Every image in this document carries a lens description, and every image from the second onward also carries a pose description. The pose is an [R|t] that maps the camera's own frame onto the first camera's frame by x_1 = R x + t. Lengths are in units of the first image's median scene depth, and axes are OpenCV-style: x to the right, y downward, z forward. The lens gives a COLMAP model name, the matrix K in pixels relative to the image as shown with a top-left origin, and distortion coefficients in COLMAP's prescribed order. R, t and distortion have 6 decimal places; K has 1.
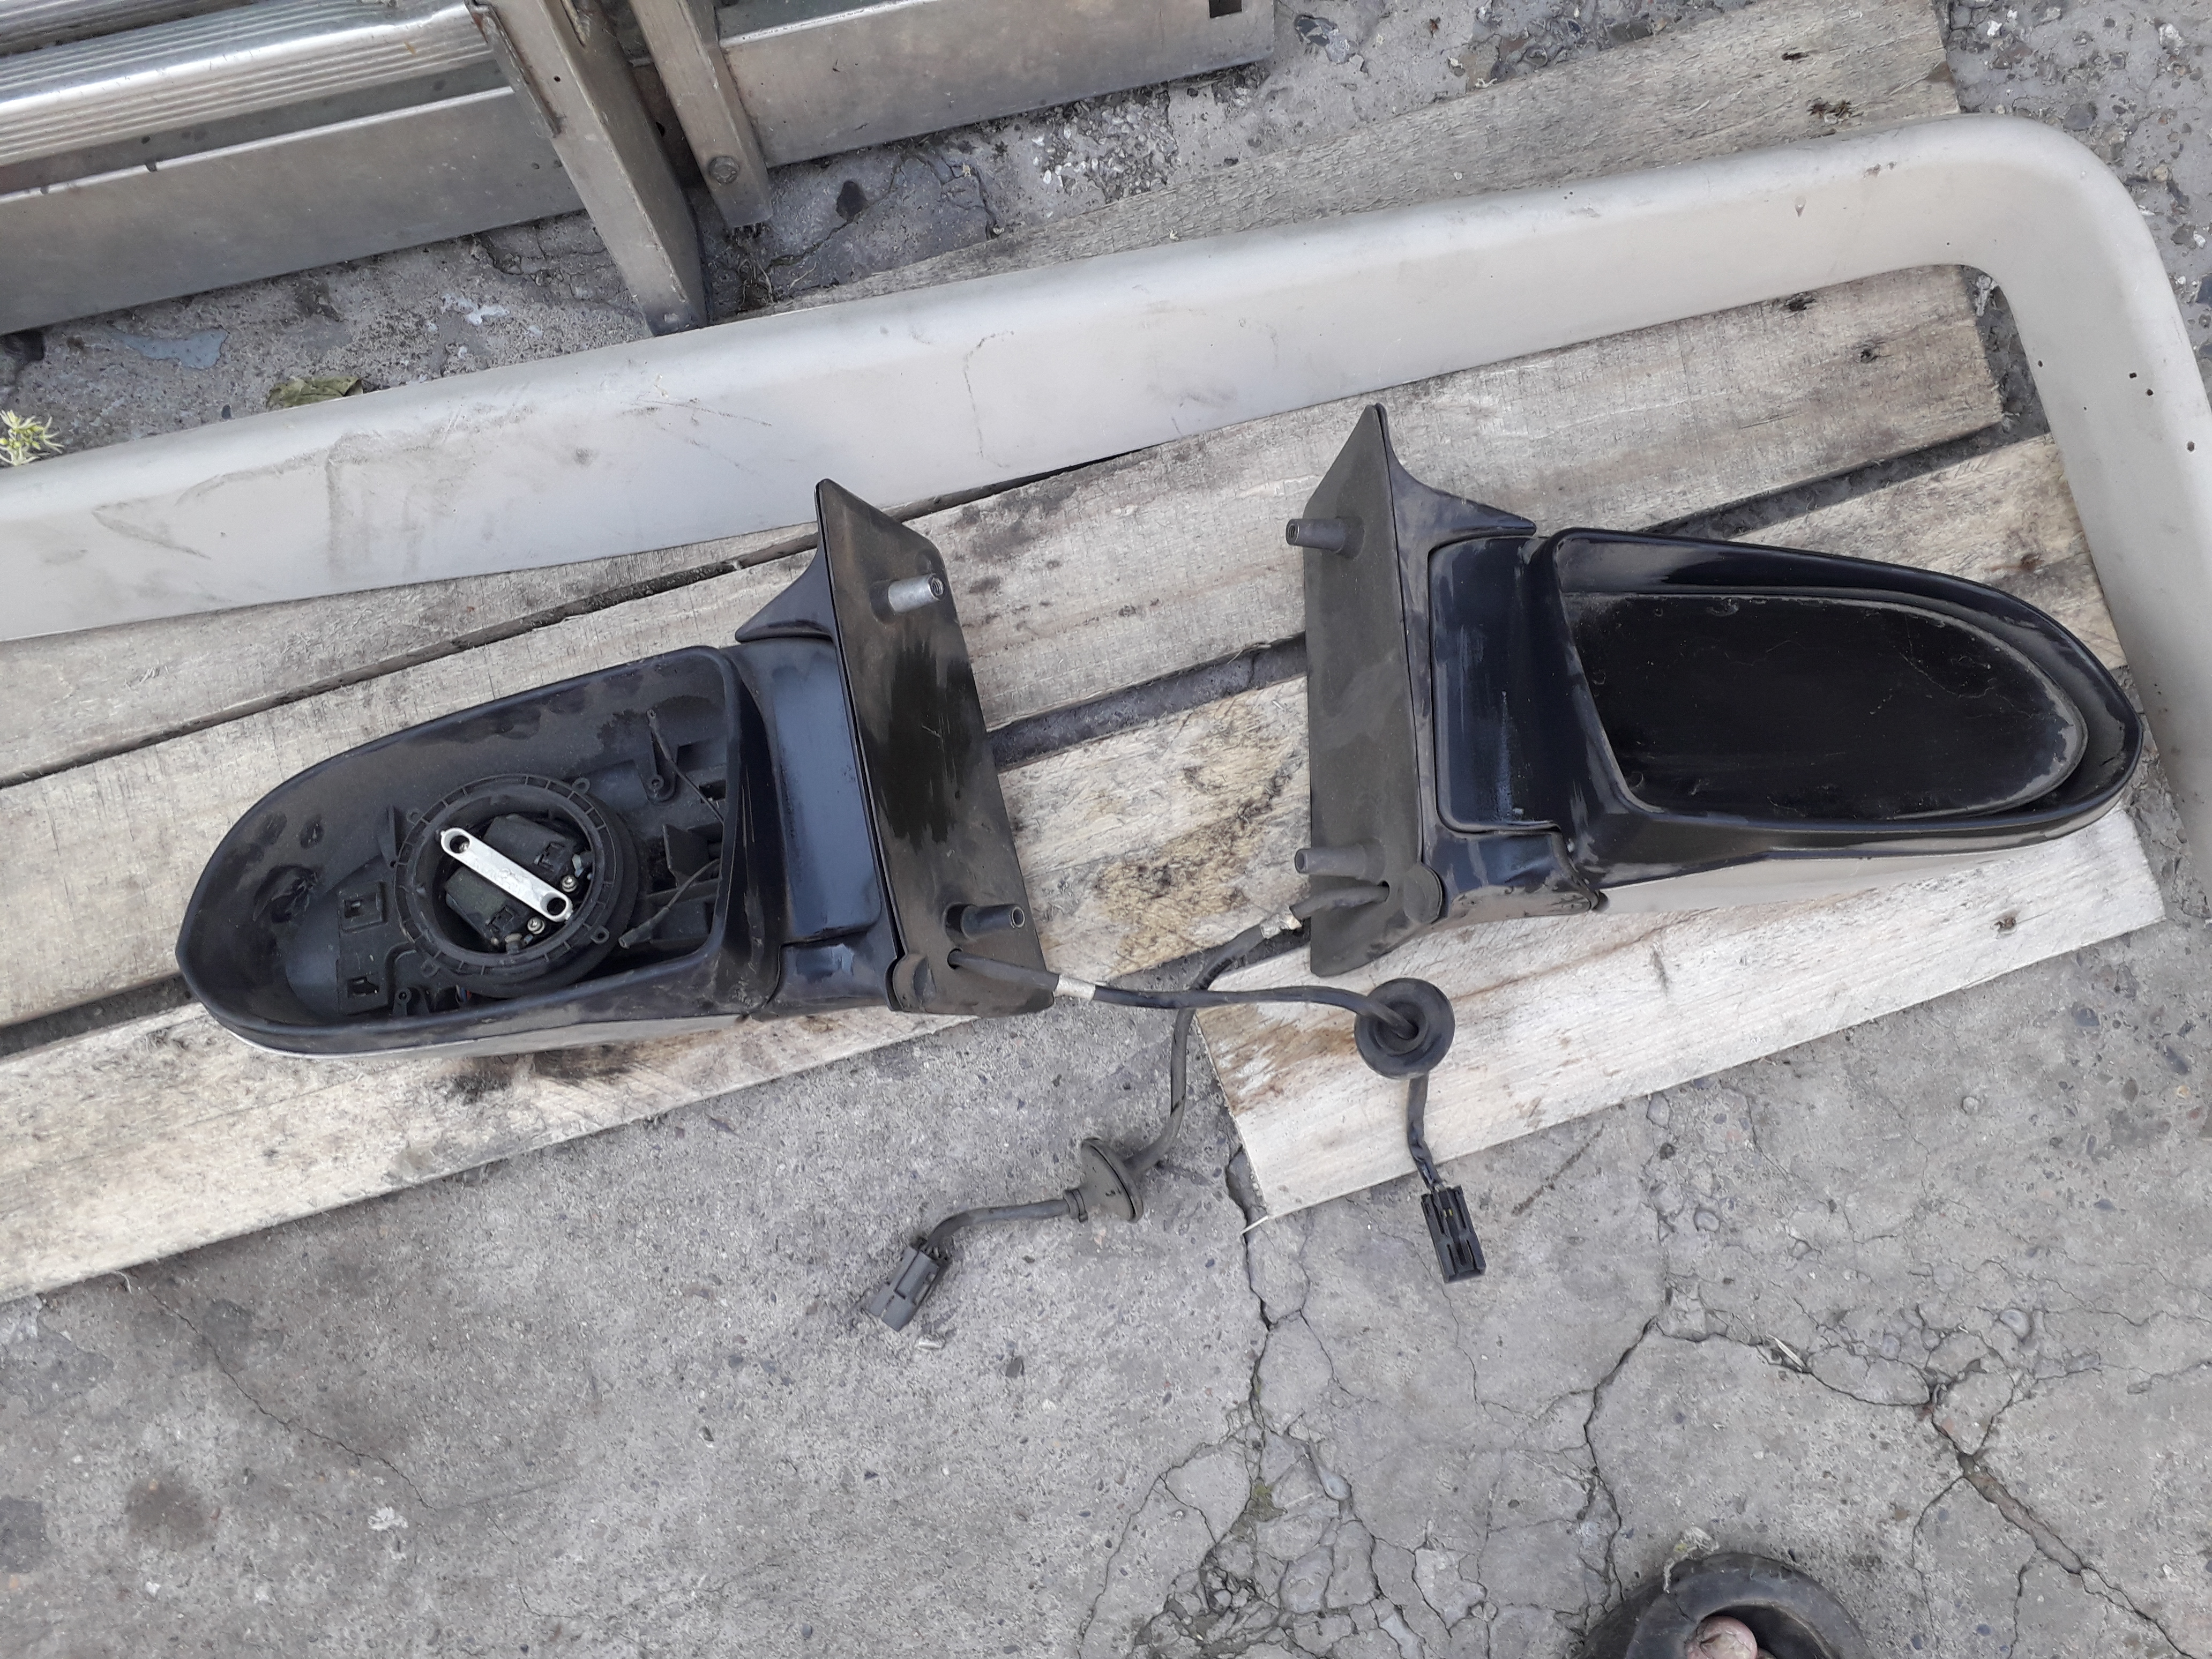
lens RADIAL K [[1726.3, 0, 1095.6], [0, 1726.3, 786.6], [0, 0, 1]] dist [-0.004971, 0.044061]
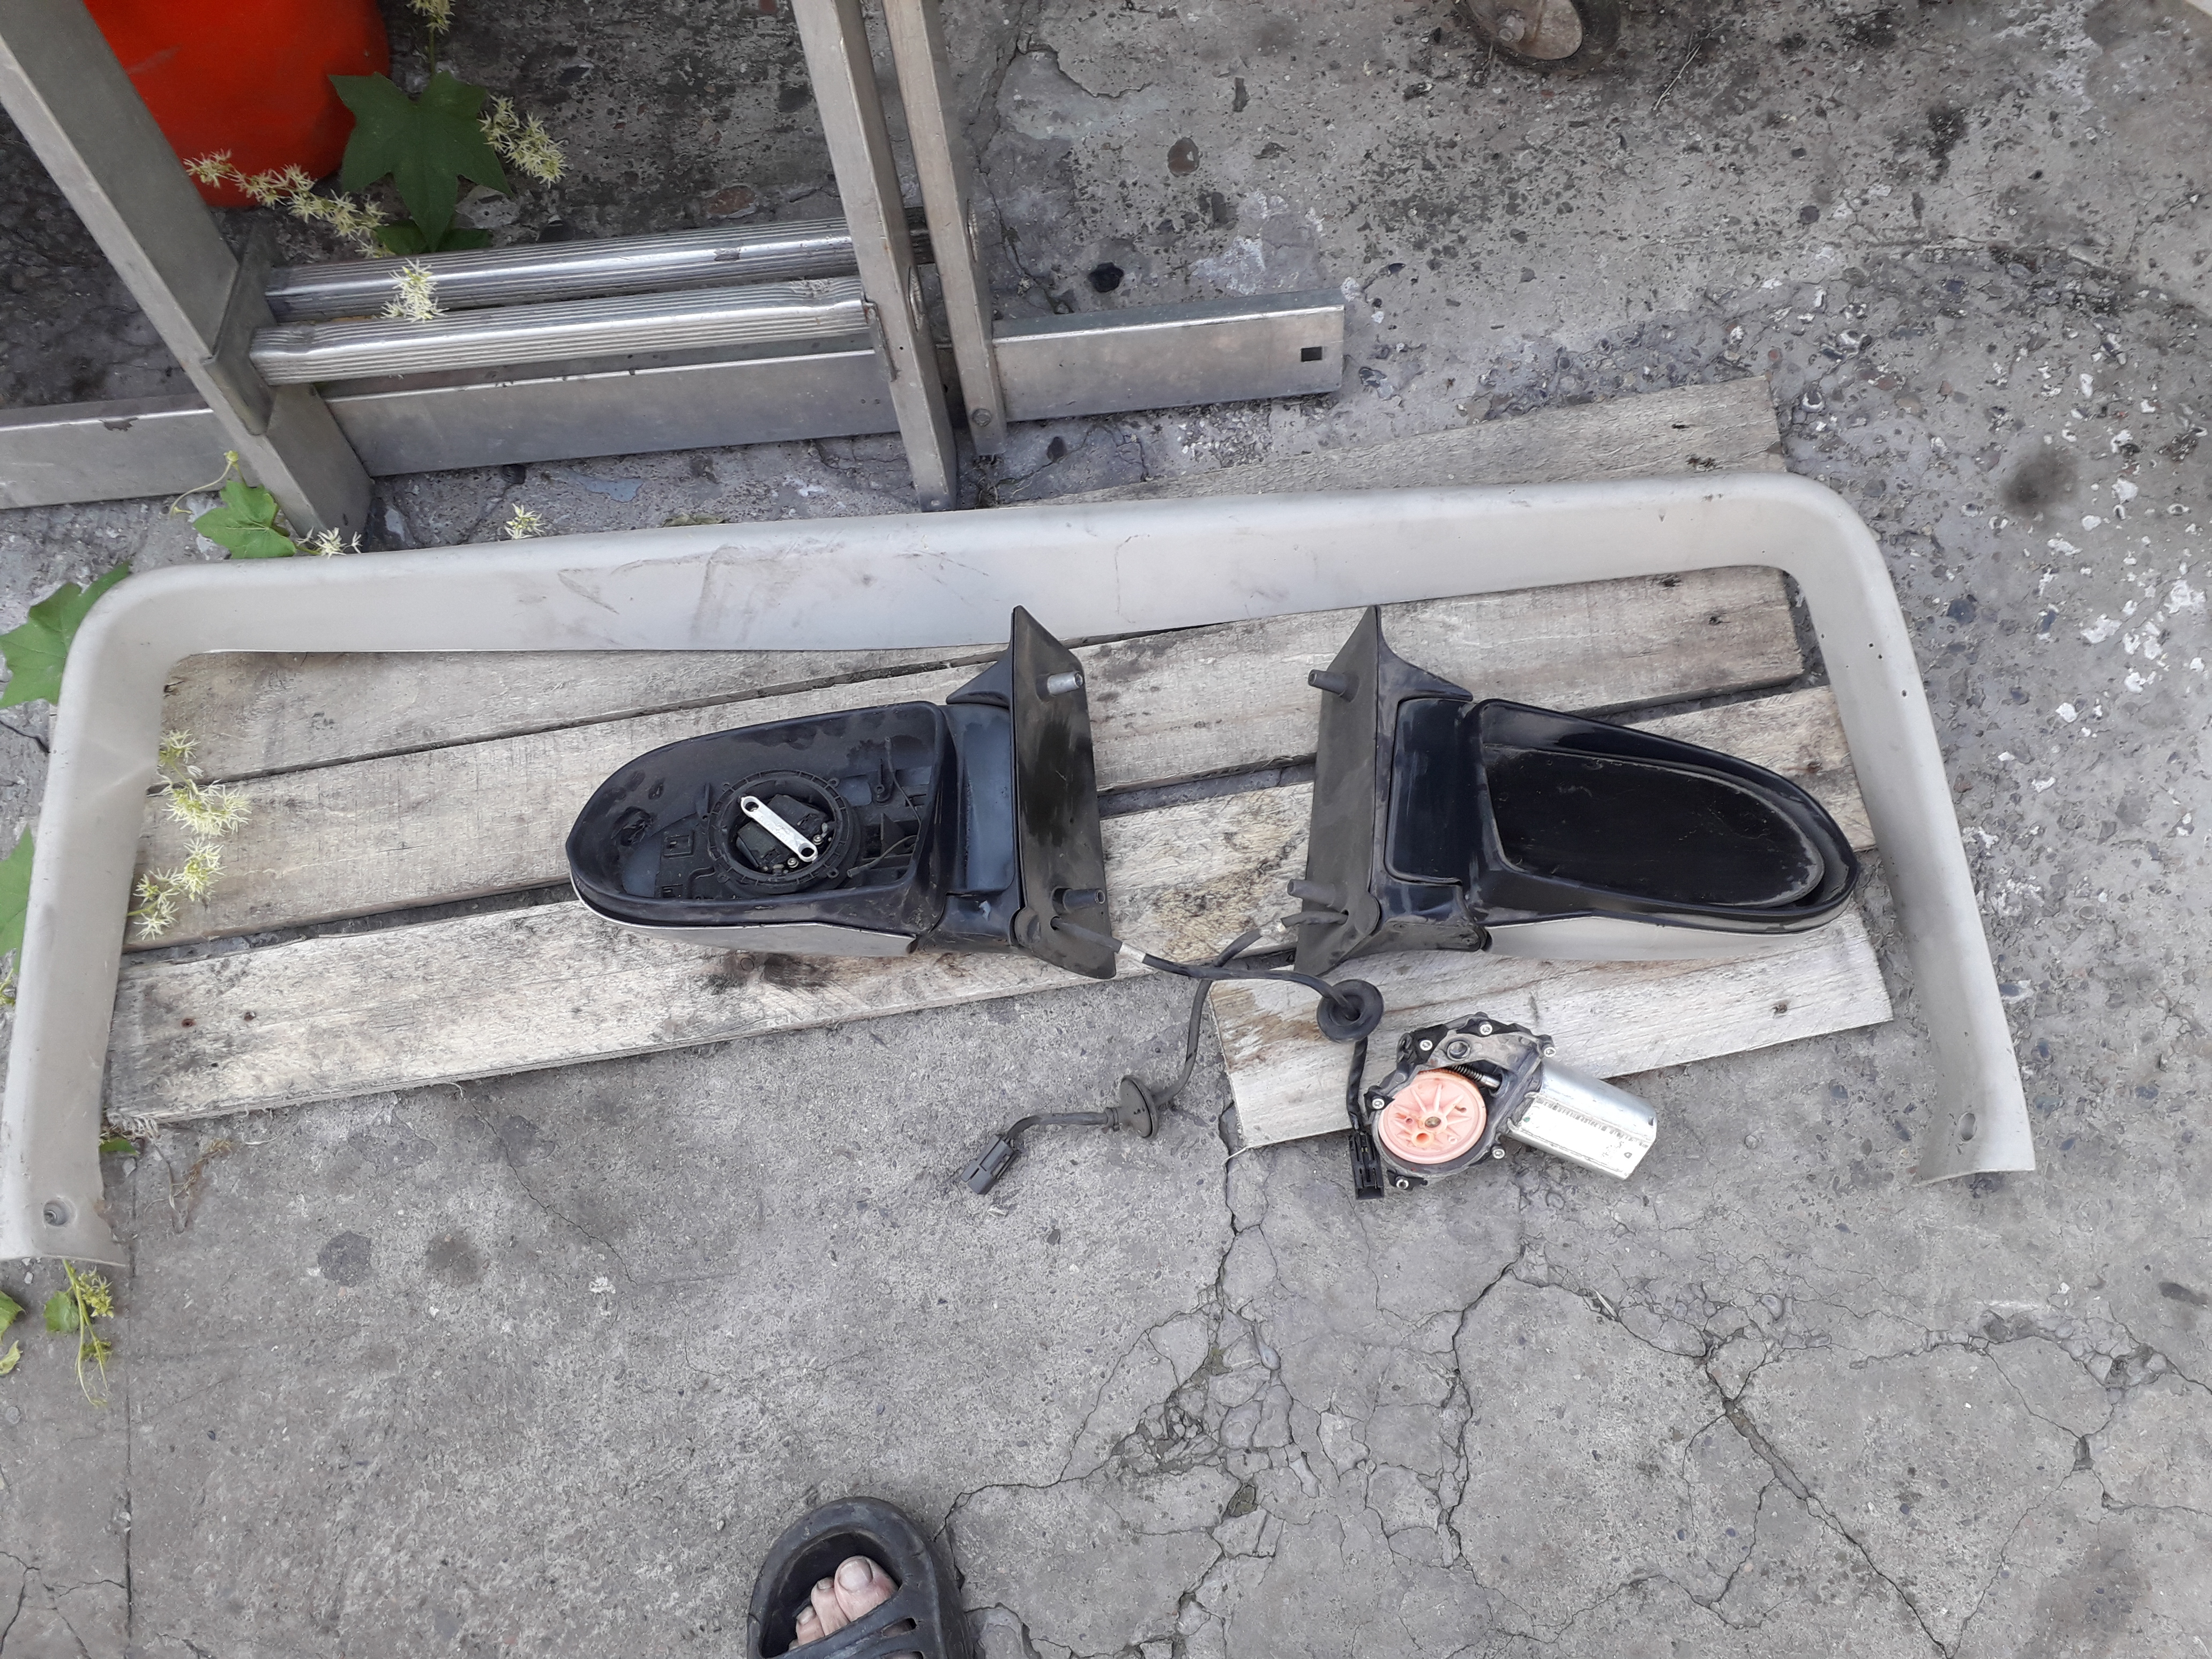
lens RADIAL K [[1649.6, 0, 1101.7], [0, 1649.6, 801.3], [0, 0, 1]] dist [0.105897, -0.139090]
pose [[0.989772, 0.128908, -0.061106, 0.029624], [-0.137117, 0.977854, -0.158115, 0.200521], [0.039370, 0.164877, 0.985528, -0.410782]]
